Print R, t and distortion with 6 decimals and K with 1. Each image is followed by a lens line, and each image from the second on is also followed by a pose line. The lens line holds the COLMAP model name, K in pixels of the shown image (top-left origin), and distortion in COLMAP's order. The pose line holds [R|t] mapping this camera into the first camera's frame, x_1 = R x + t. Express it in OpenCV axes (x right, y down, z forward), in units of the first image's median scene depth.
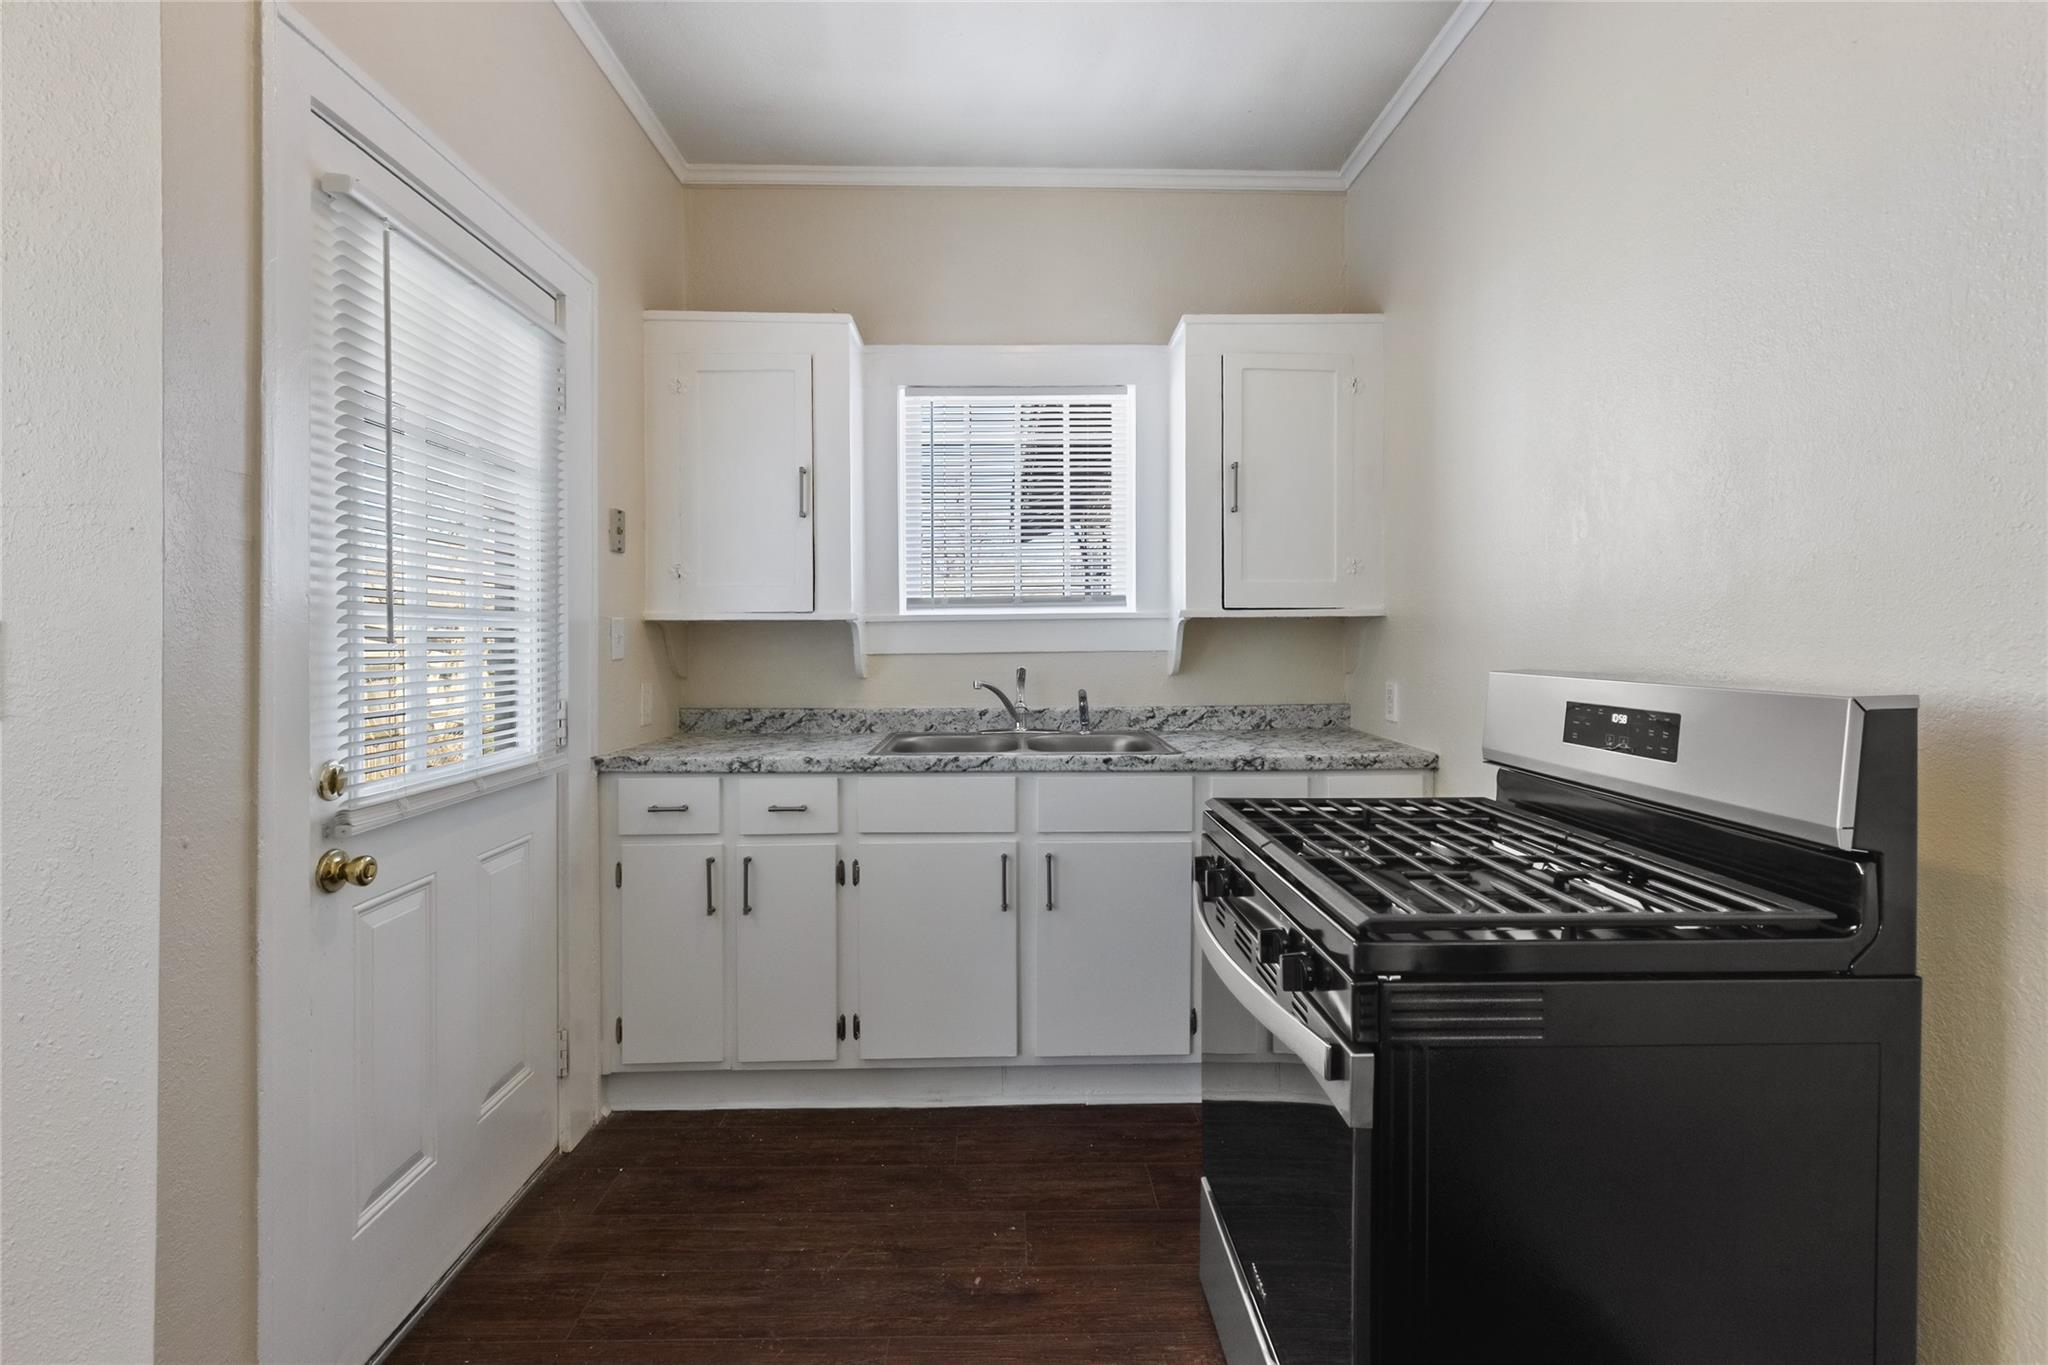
lens RADIAL K [[931.2, 0, 1024.5], [0, 931.2, 647.1], [0, 0, 1]] dist [0.009529, -0.000143]
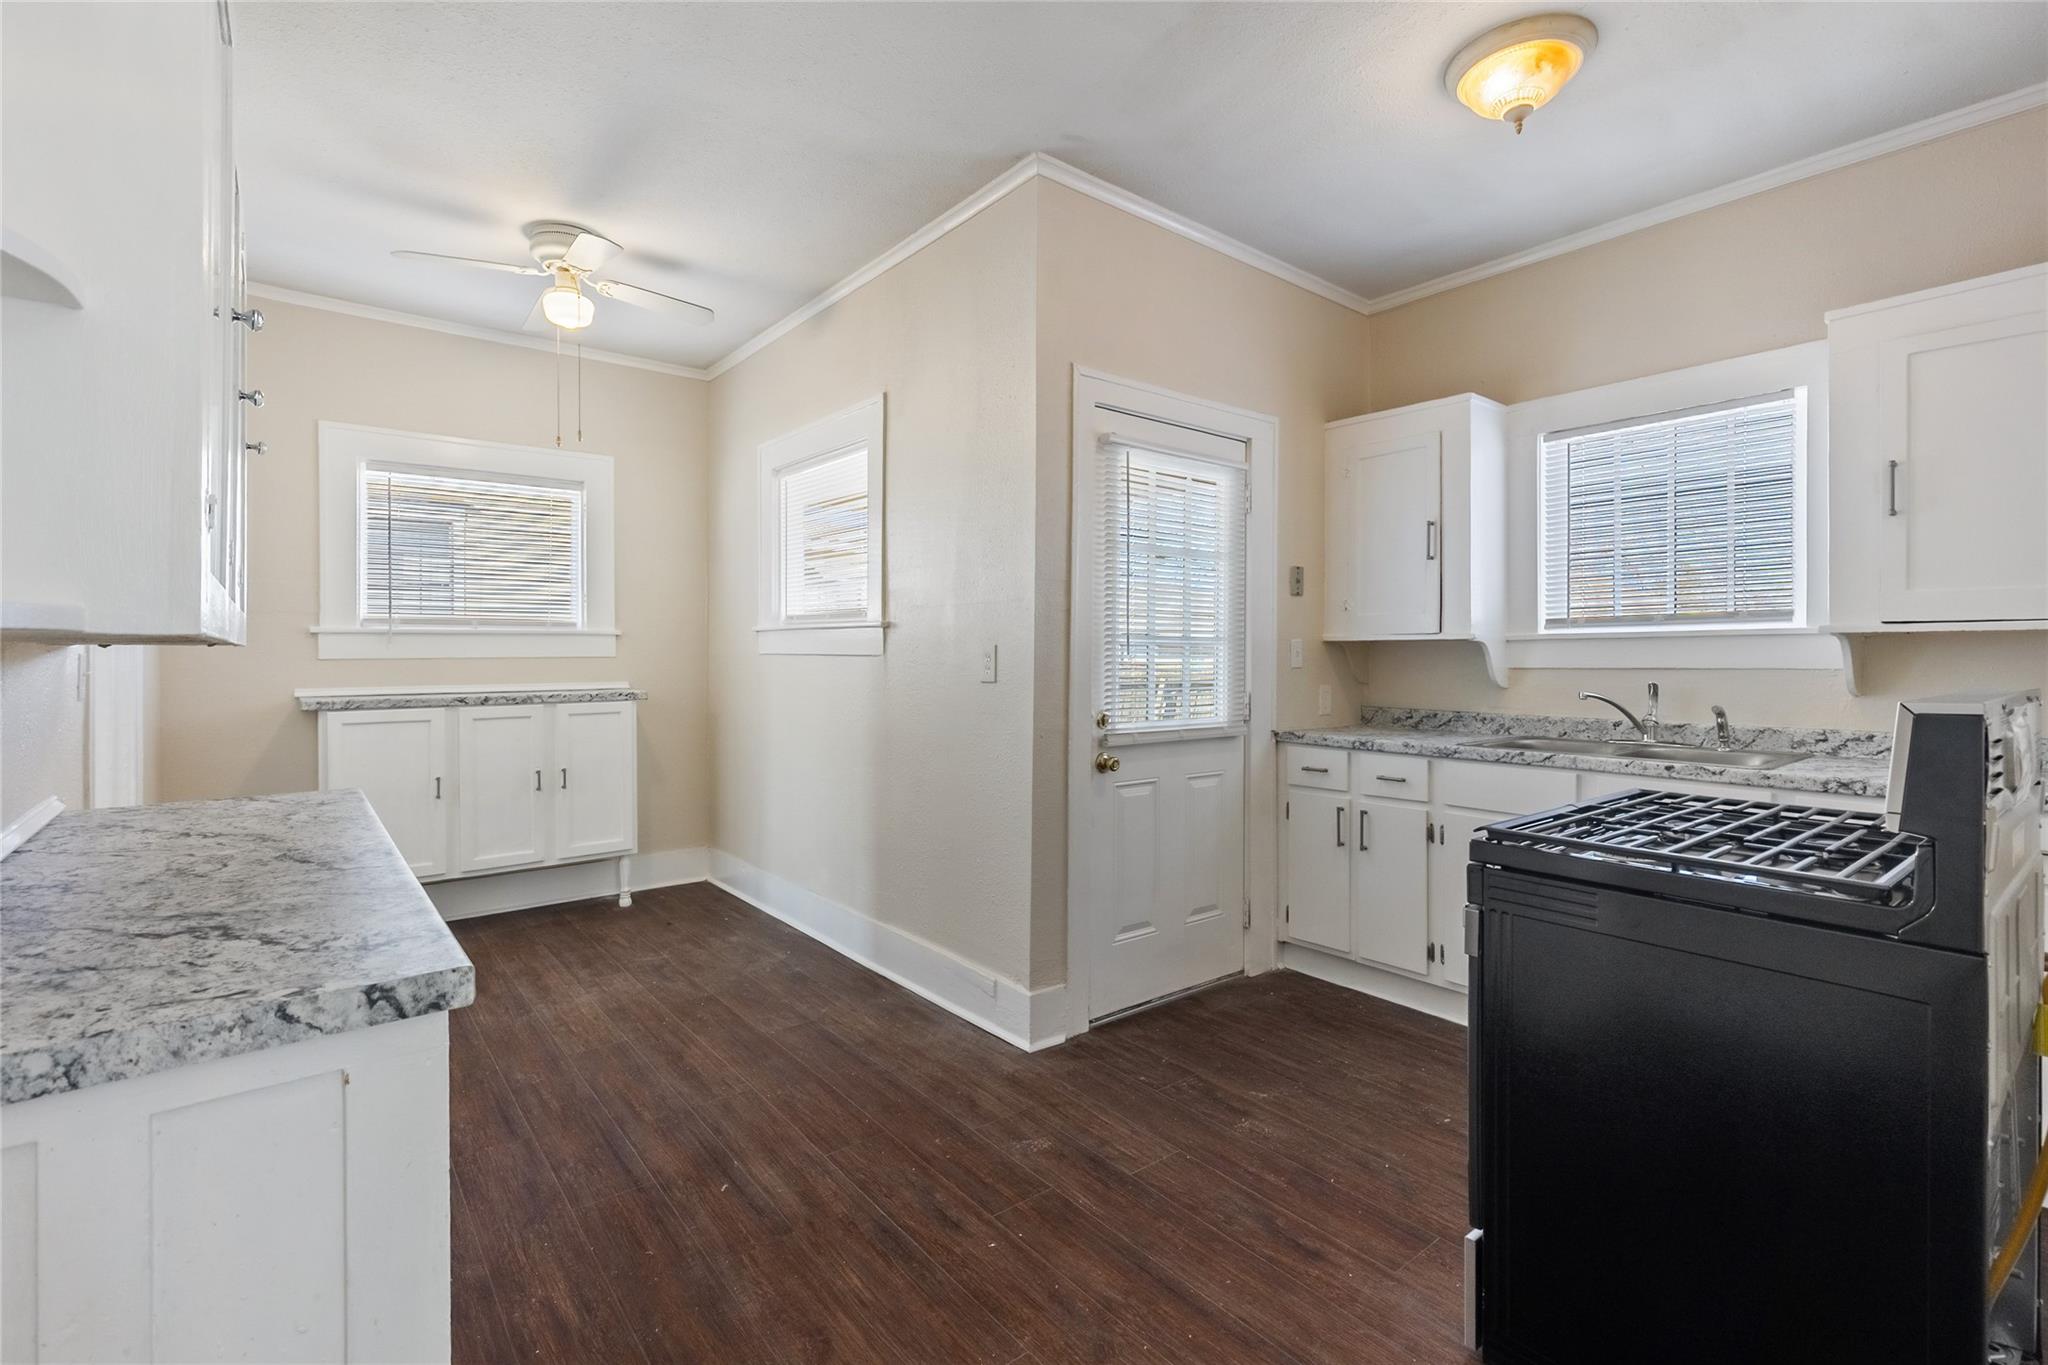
lens RADIAL K [[929.0, 0, 1021.7], [0, 929.0, 676.2], [0, 0, 1]] dist [0.007645, -0.001315]
pose [[0.606099, 0.022102, -0.795082, 0.492202], [-0.012761, 0.999755, 0.018064, 0.005893], [0.795287, -0.000802, 0.606233, -0.249855]]
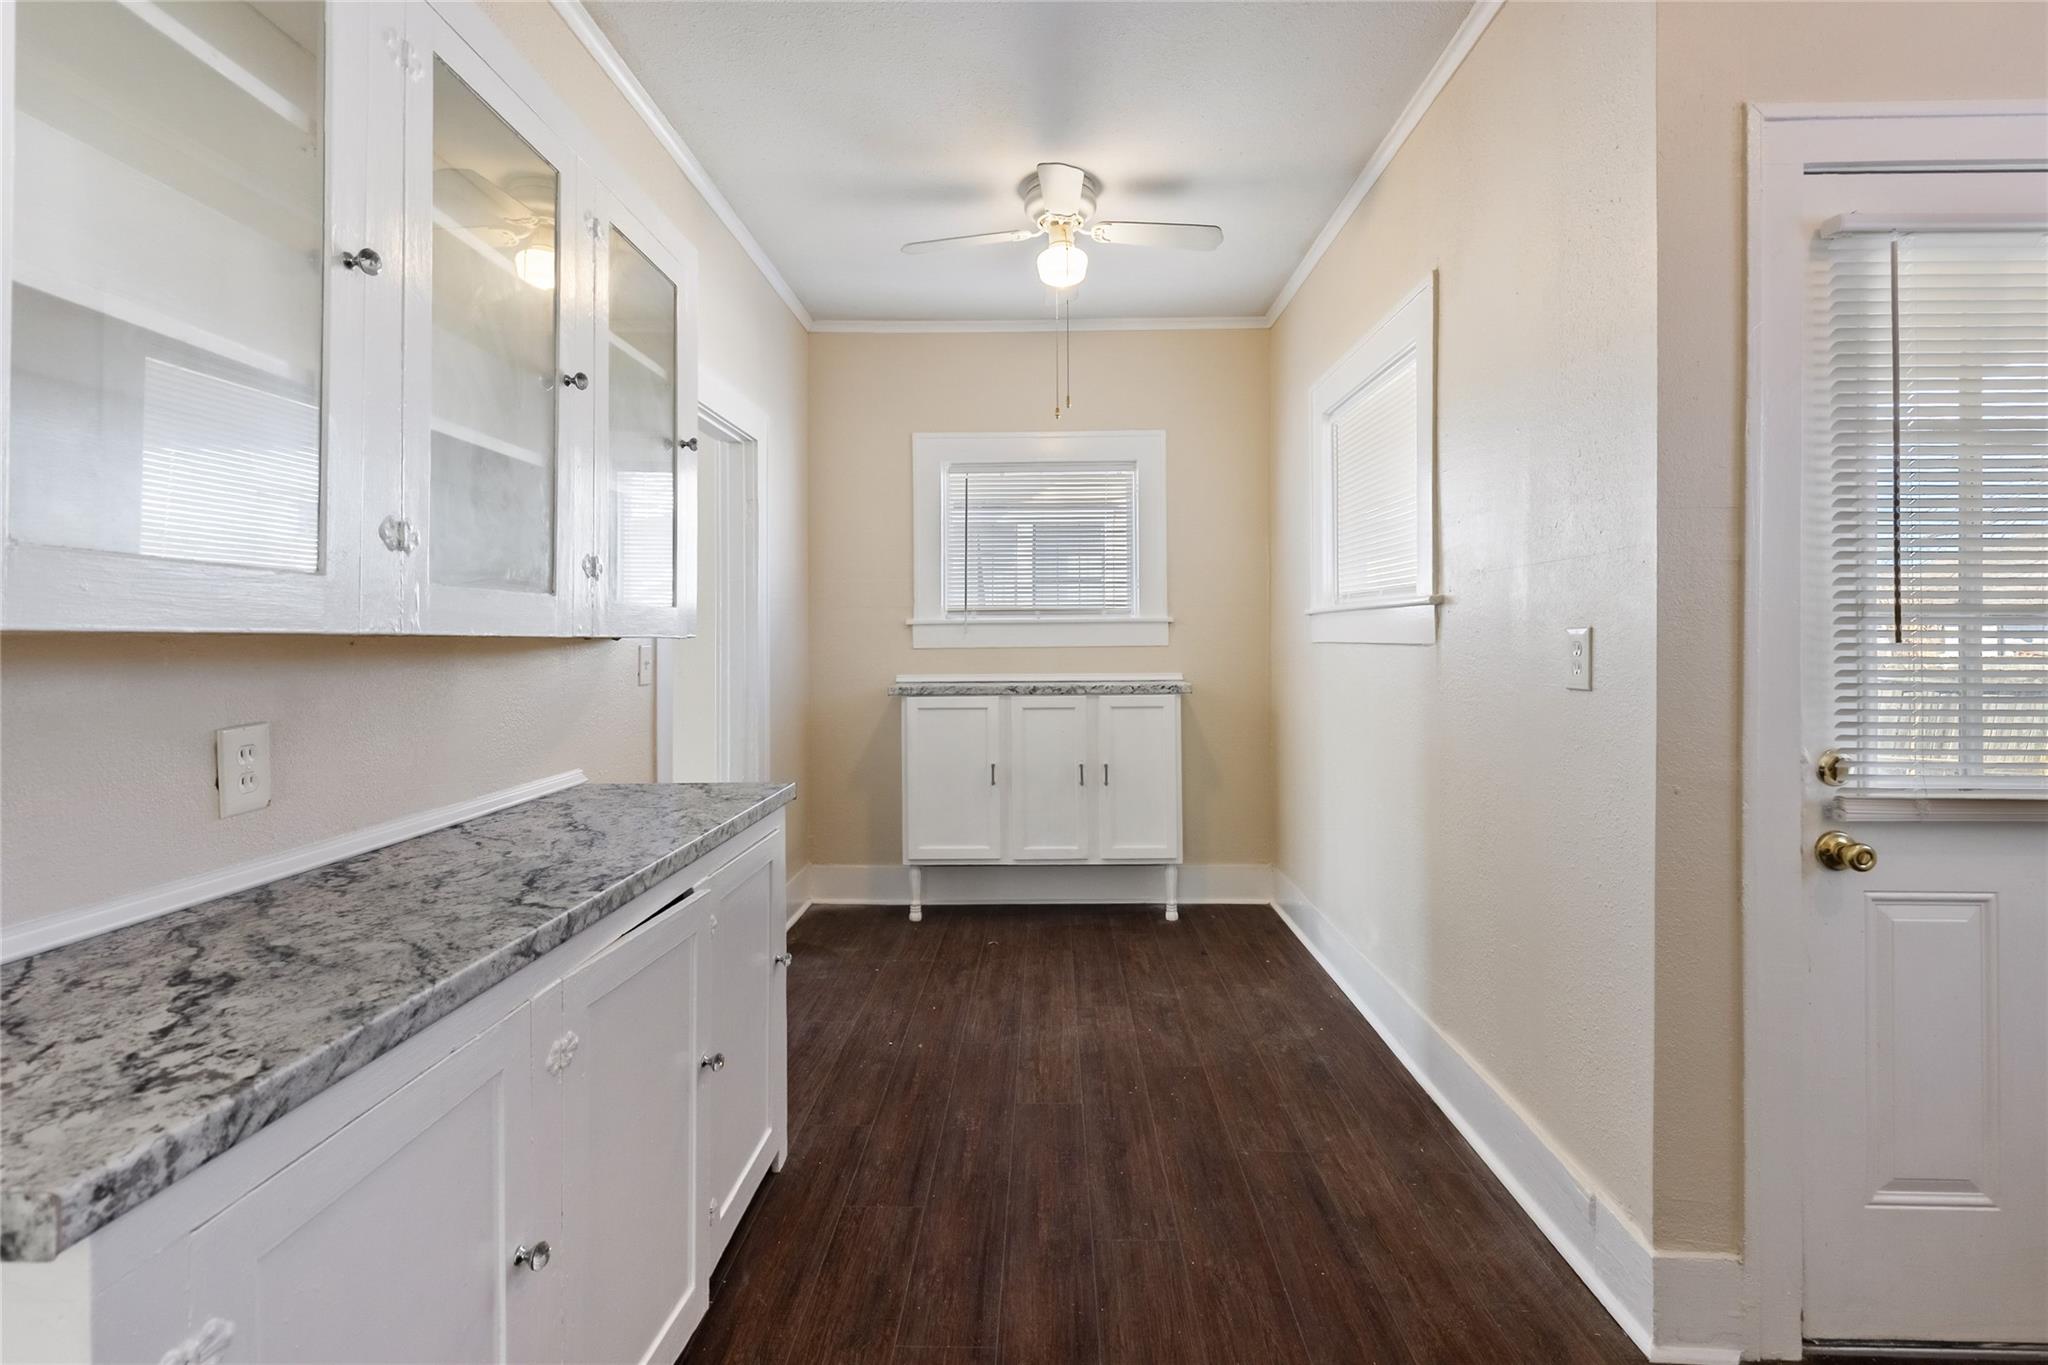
lens RADIAL K [[934.4, 0, 1022.2], [0, 934.4, 641.0], [0, 0, 1]] dist [0.000991, -0.000867]
pose [[-0.050288, 0.002264, -0.998732, 0.244759], [-0.009671, 0.999949, 0.002754, 0.000161], [0.998688, 0.009797, -0.050263, 0.063744]]
